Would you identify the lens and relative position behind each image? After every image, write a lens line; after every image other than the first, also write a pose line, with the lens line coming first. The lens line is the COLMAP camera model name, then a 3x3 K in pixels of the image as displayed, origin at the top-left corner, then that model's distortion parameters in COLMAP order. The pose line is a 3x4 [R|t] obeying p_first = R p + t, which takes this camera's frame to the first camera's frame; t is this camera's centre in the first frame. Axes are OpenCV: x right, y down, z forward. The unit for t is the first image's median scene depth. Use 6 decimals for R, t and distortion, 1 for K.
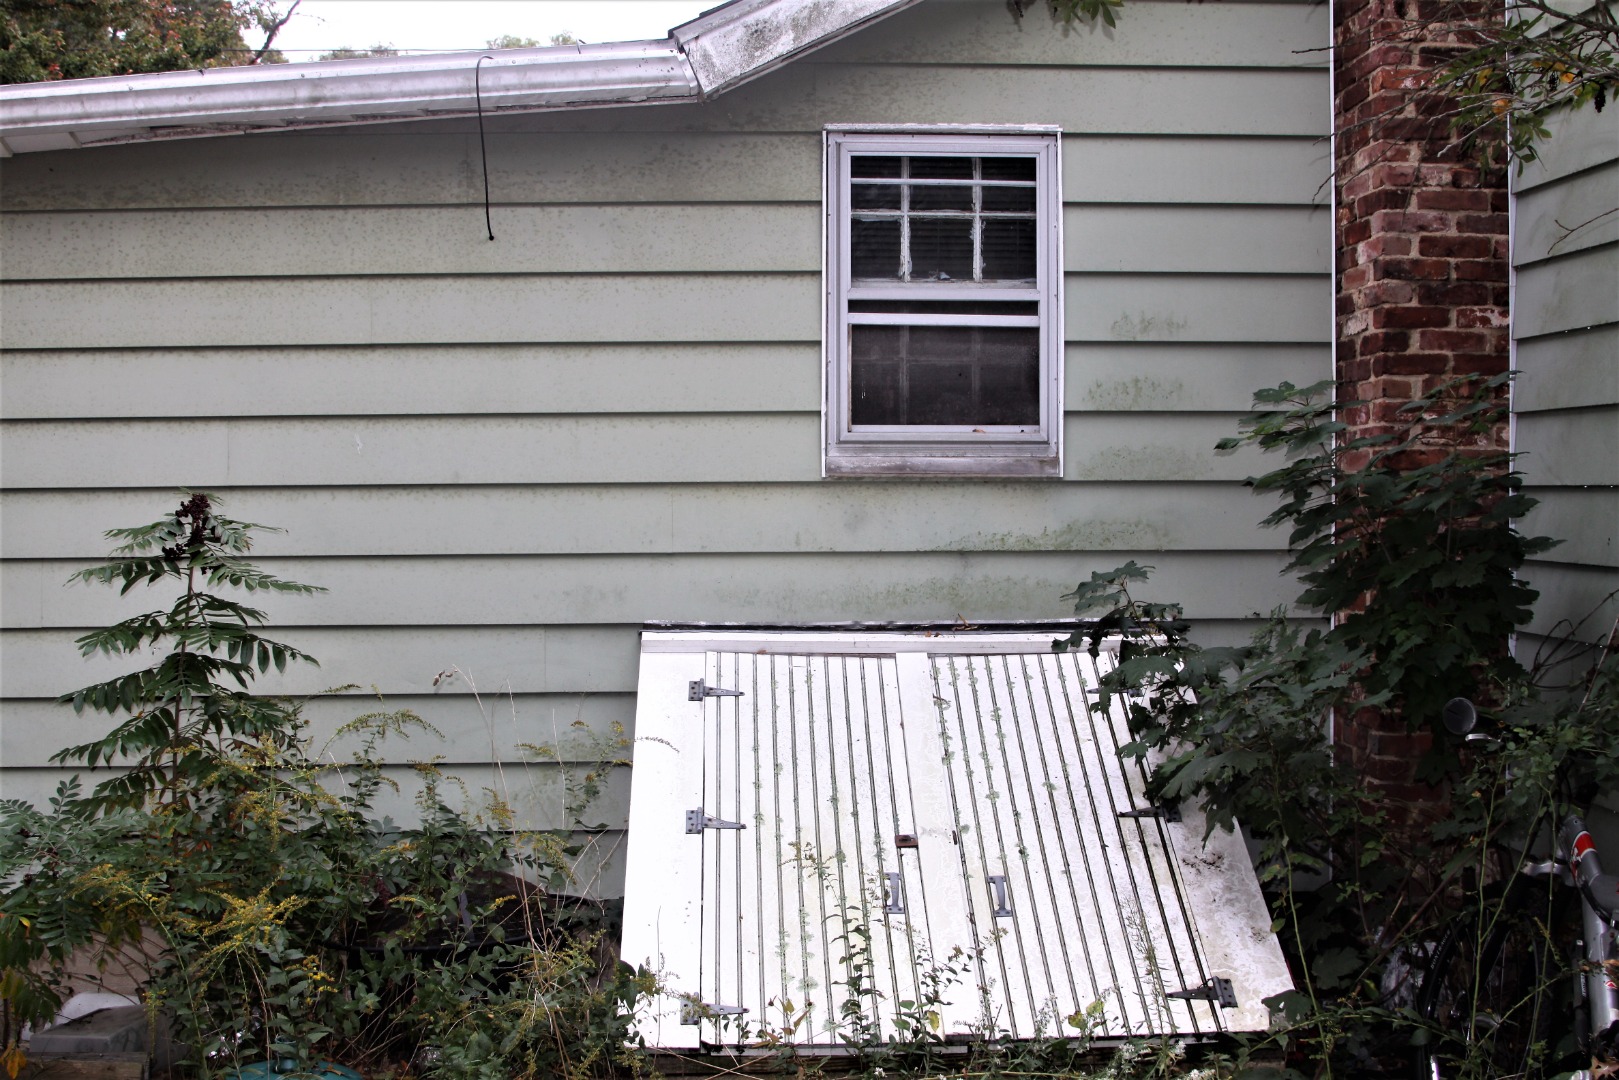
lens RADIAL K [[2061.0, 0, 808.1], [0, 2061.0, 538.2], [0, 0, 1]] dist [-0.131212, 0.000000]
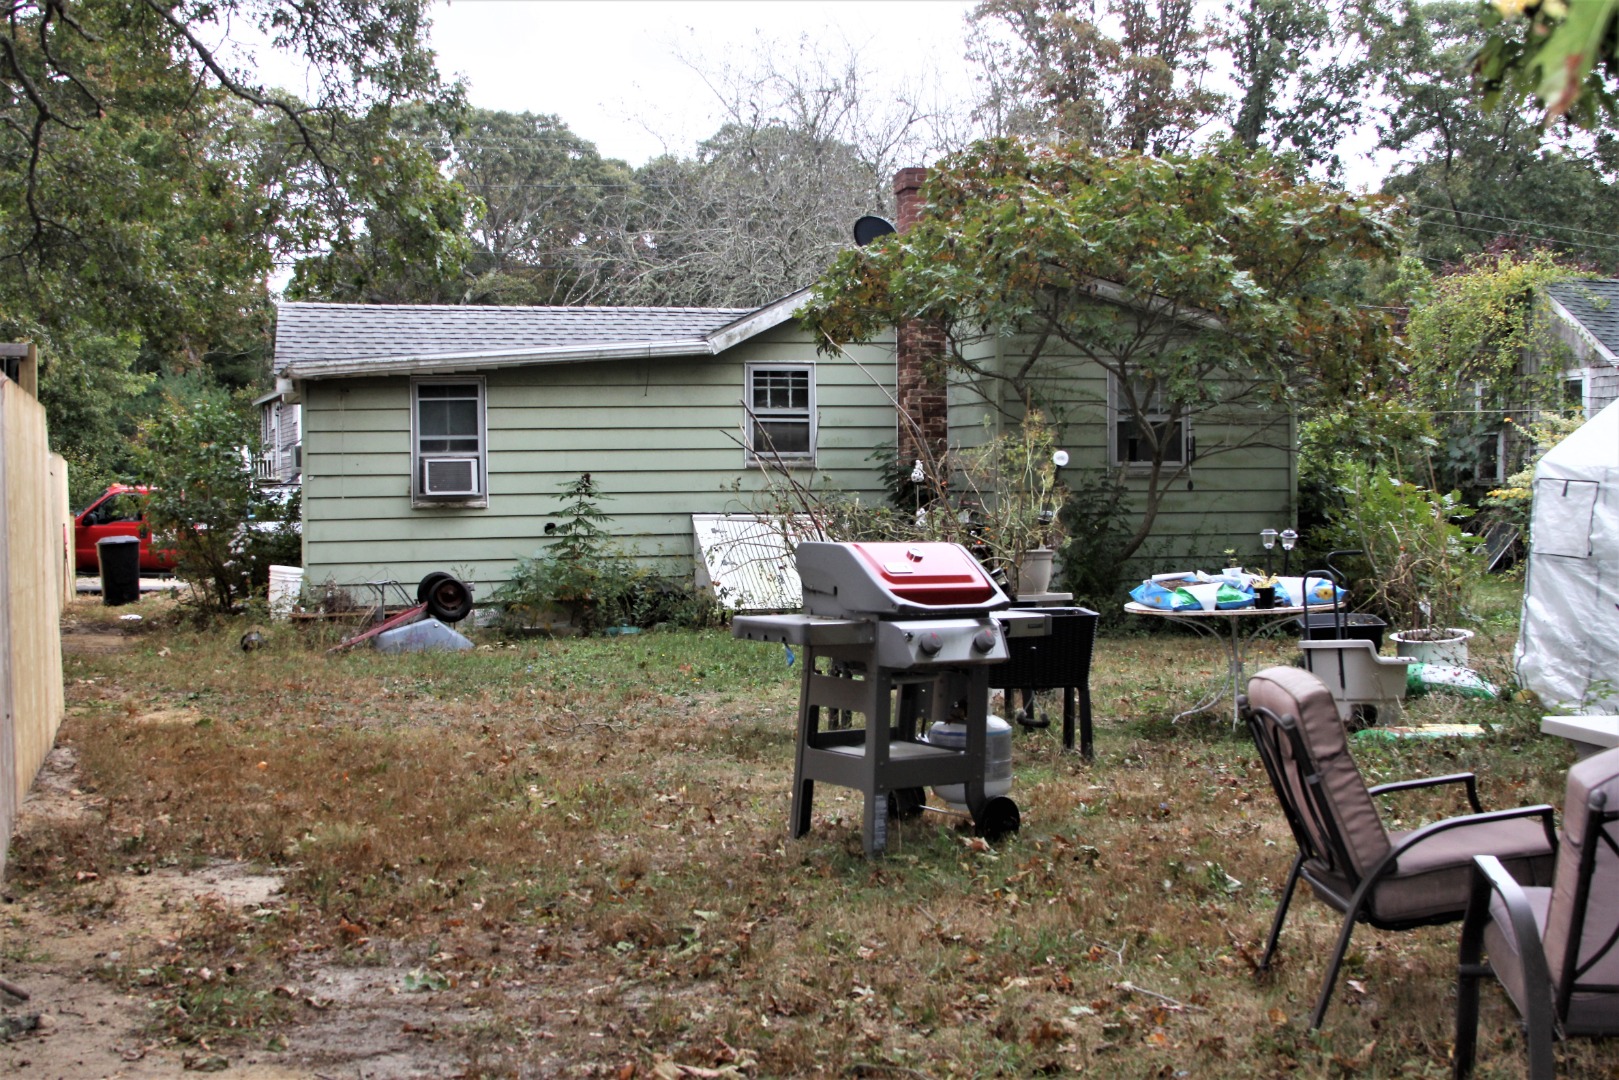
lens RADIAL K [[2061.0, 0, 806.2], [0, 2061.0, 538.3], [0, 0, 1]] dist [-0.131212, 0.000000]
pose [[0.982159, -0.011360, 0.187708, -0.565041], [0.010950, 0.999935, 0.003219, 0.080386], [-0.187732, -0.001106, 0.982220, -2.465038]]
